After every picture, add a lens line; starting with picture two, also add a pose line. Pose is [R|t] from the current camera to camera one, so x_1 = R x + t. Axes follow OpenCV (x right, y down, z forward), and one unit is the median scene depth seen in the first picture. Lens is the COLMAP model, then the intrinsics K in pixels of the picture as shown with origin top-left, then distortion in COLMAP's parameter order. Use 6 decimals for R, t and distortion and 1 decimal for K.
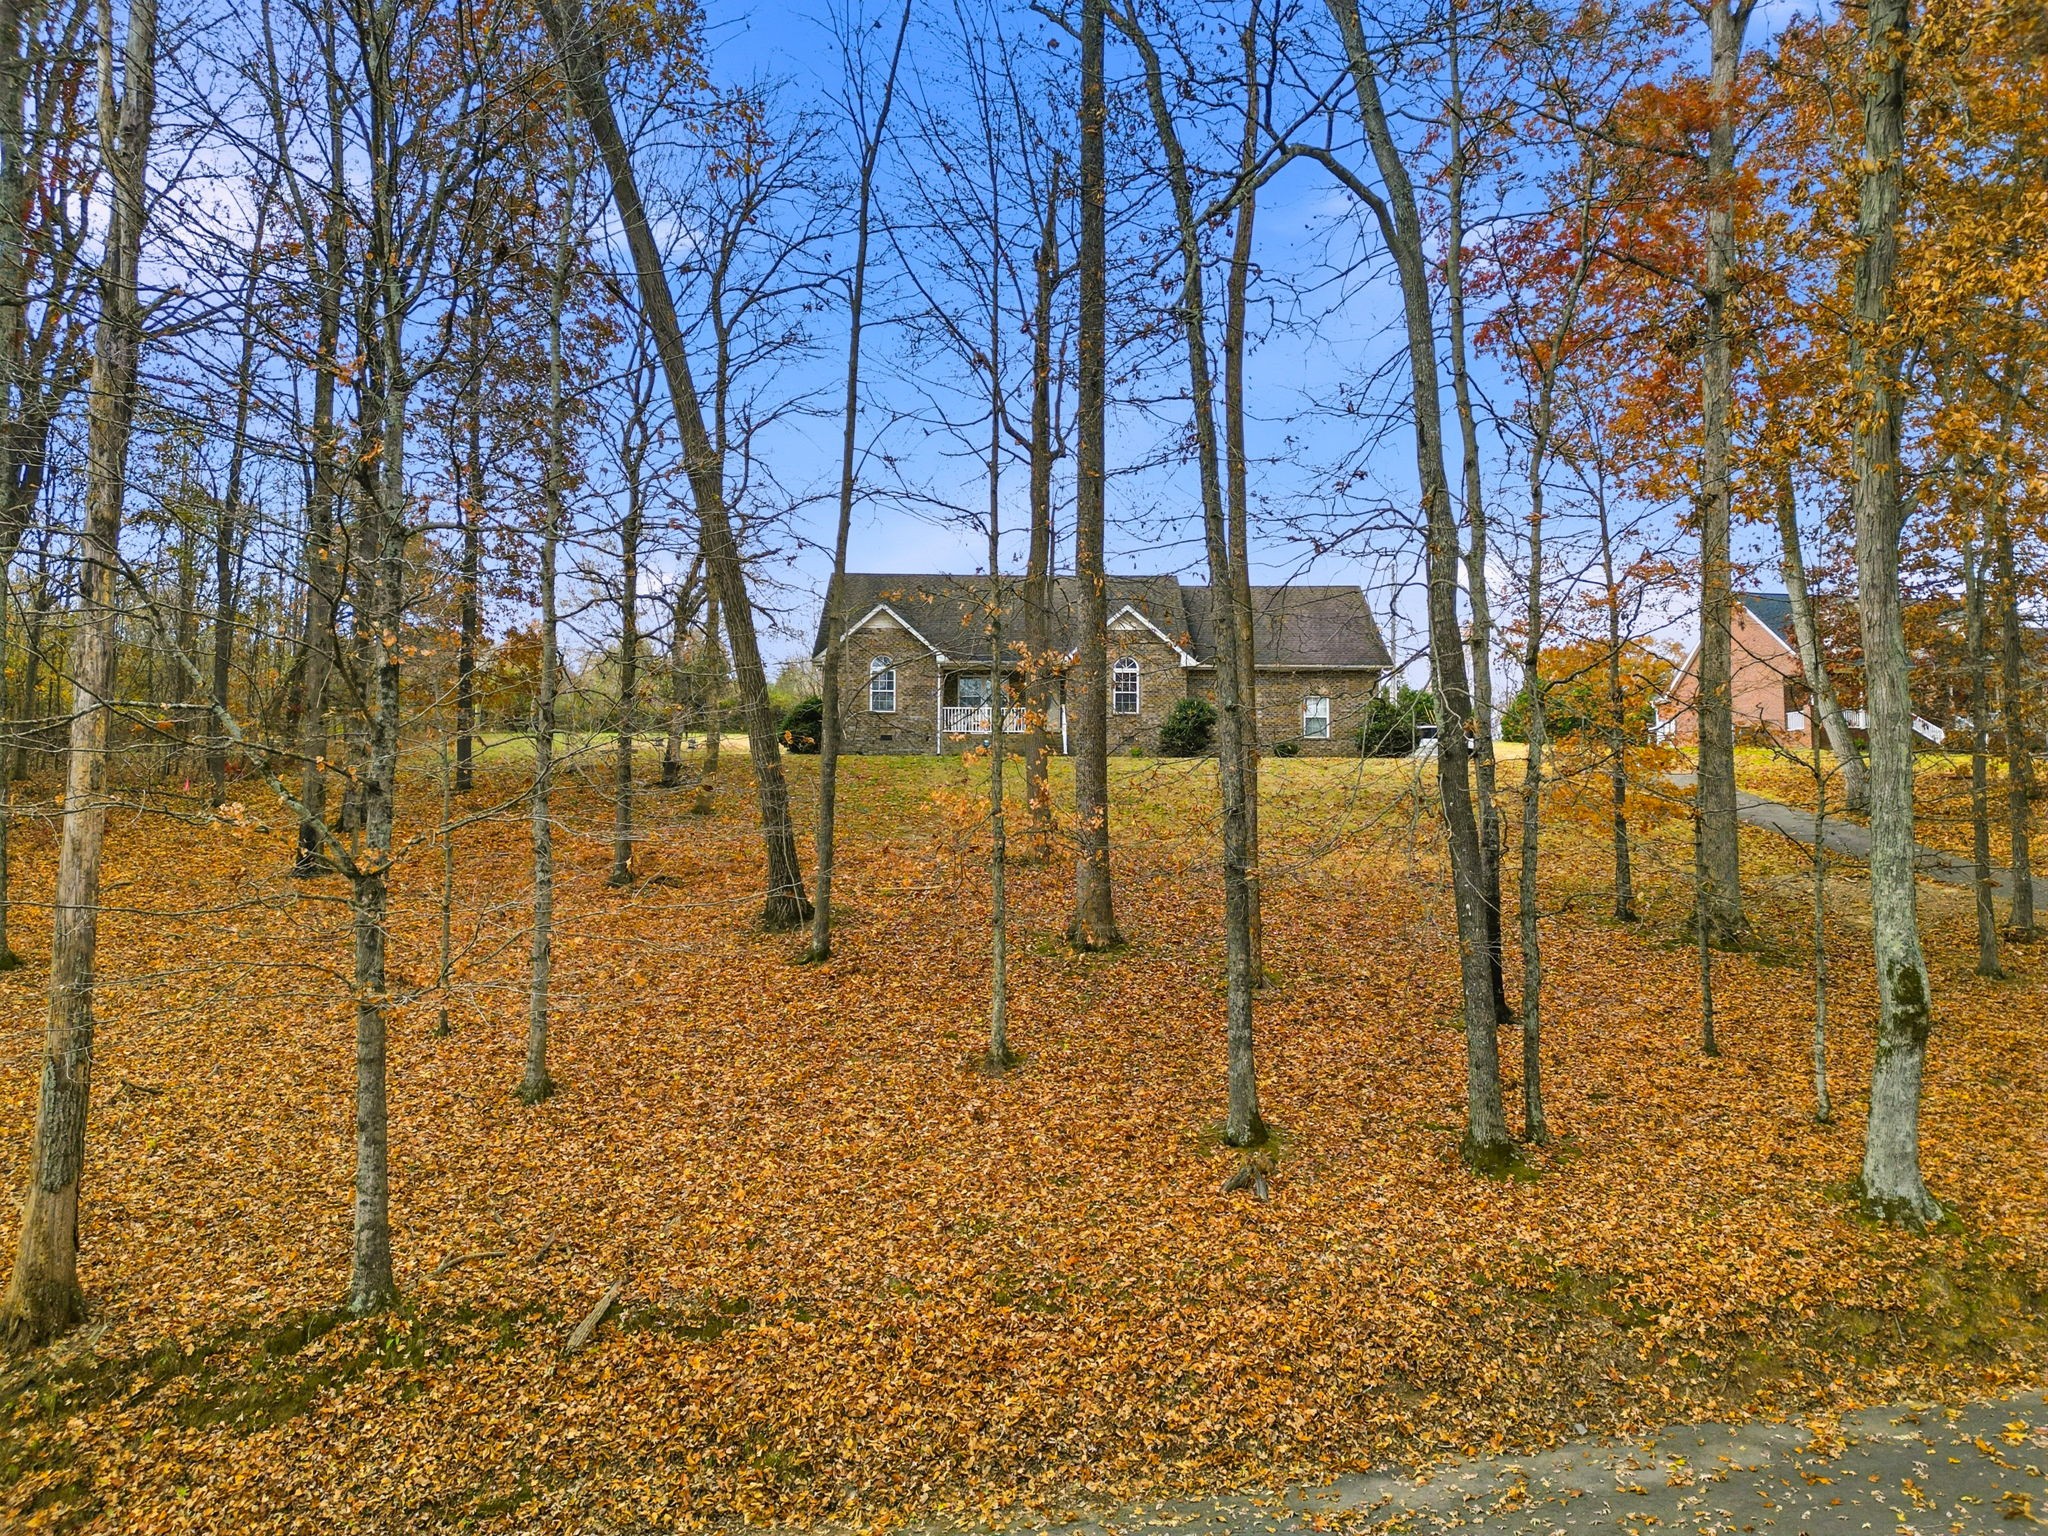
lens RADIAL K [[1074.5, 0, 1029.9], [0, 1074.5, 665.9], [0, 0, 1]] dist [0.003378, 0.000833]
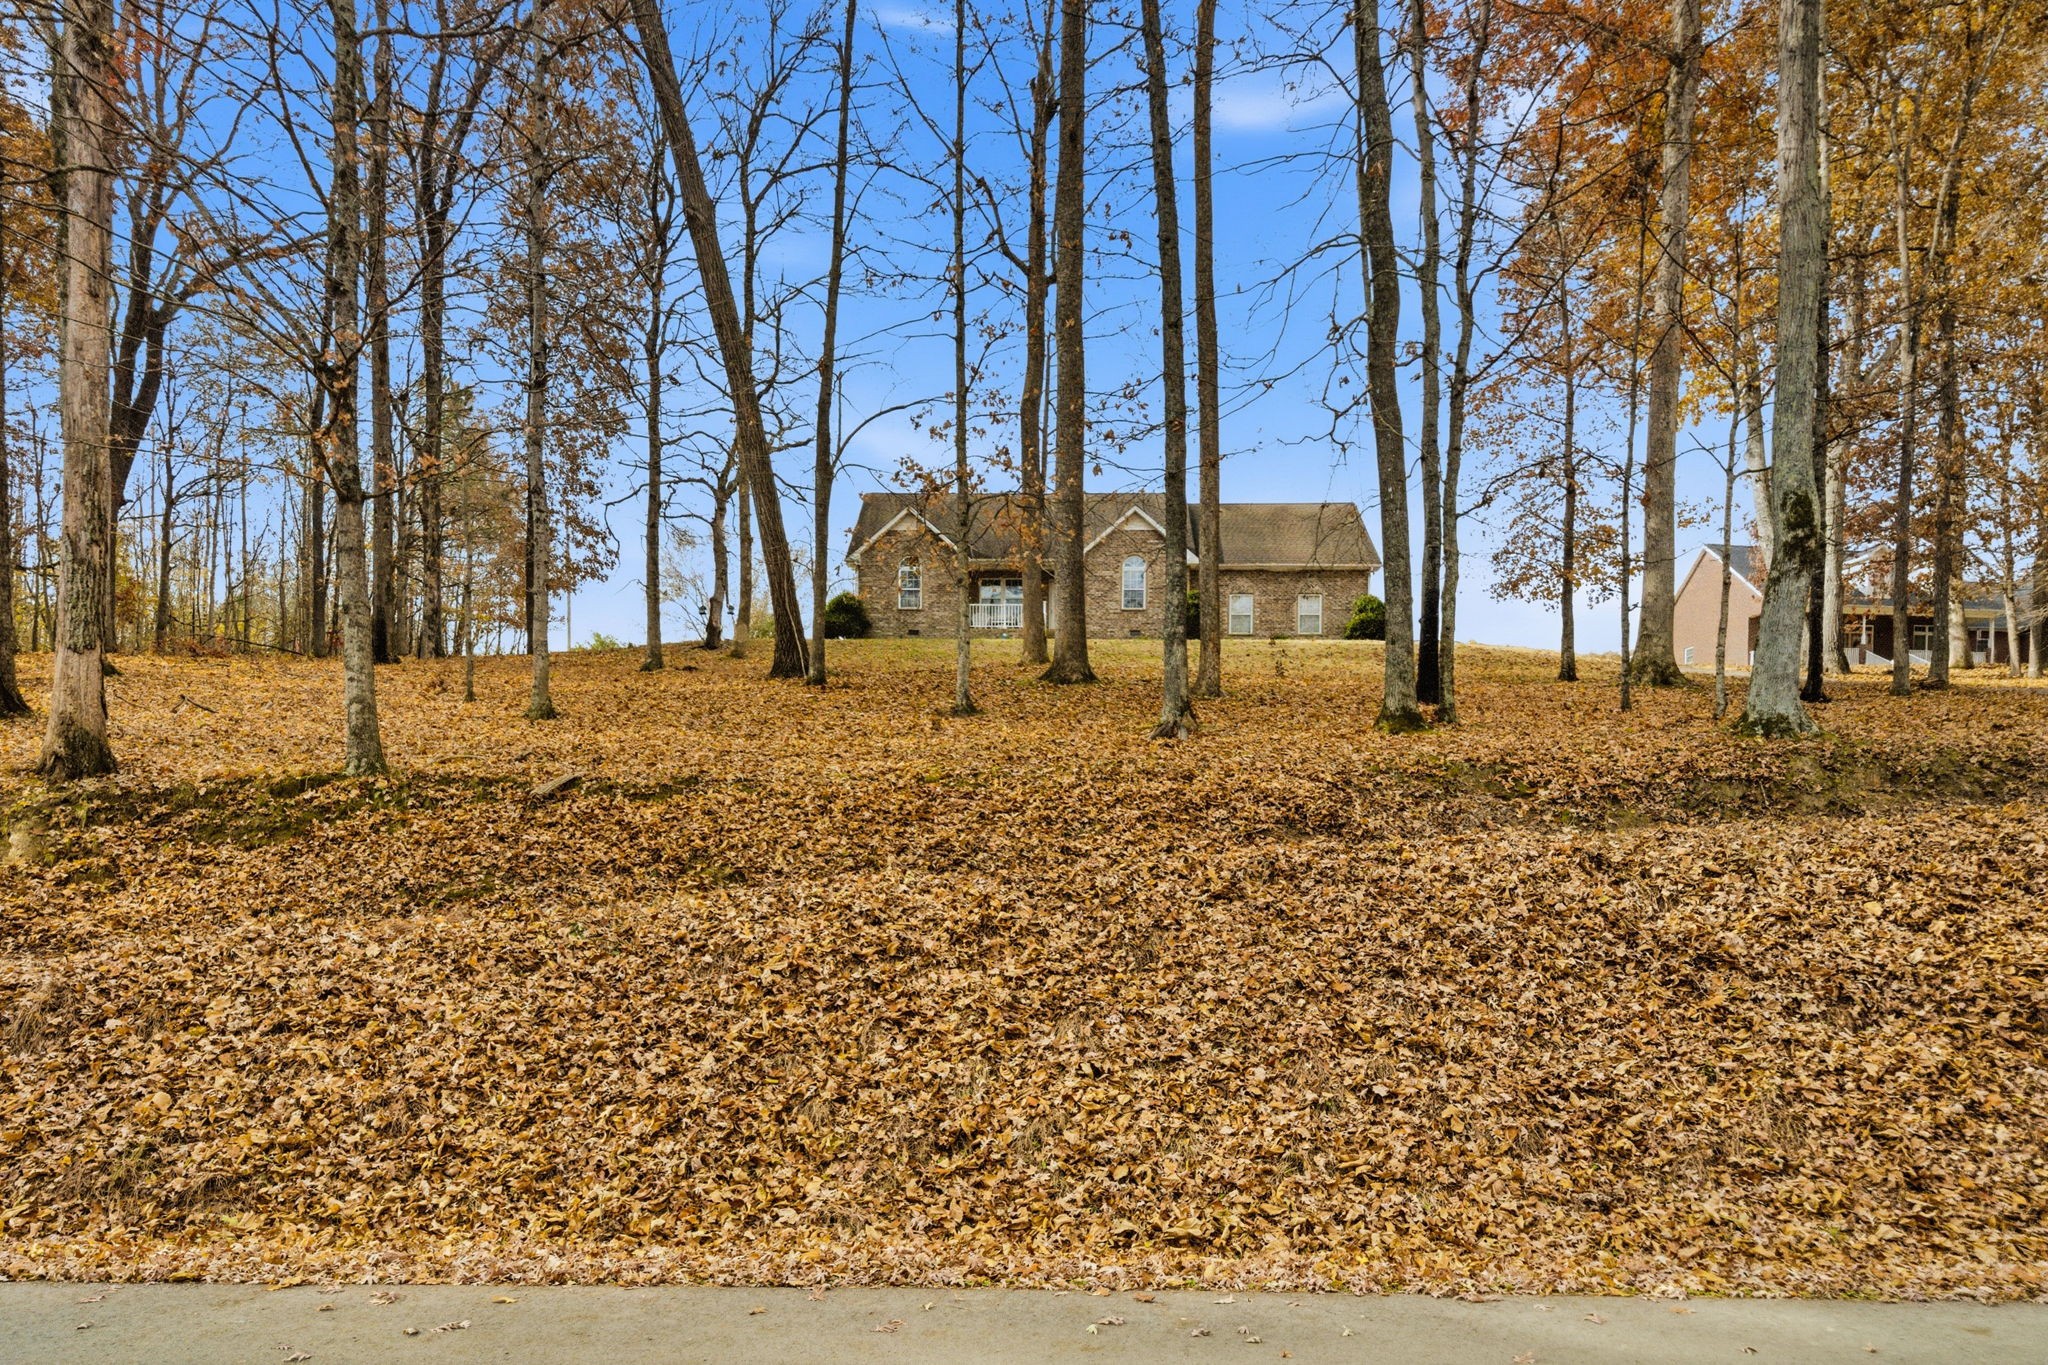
lens RADIAL K [[981.5, 0, 1024.0], [0, 981.5, 679.1], [0, 0, 1]] dist [-0.006309, -0.000737]
pose [[0.999499, 0.007533, -0.030732, 0.103039], [-0.005344, 0.997485, 0.070677, 0.432408], [0.031187, -0.070477, 0.997026, 0.021910]]
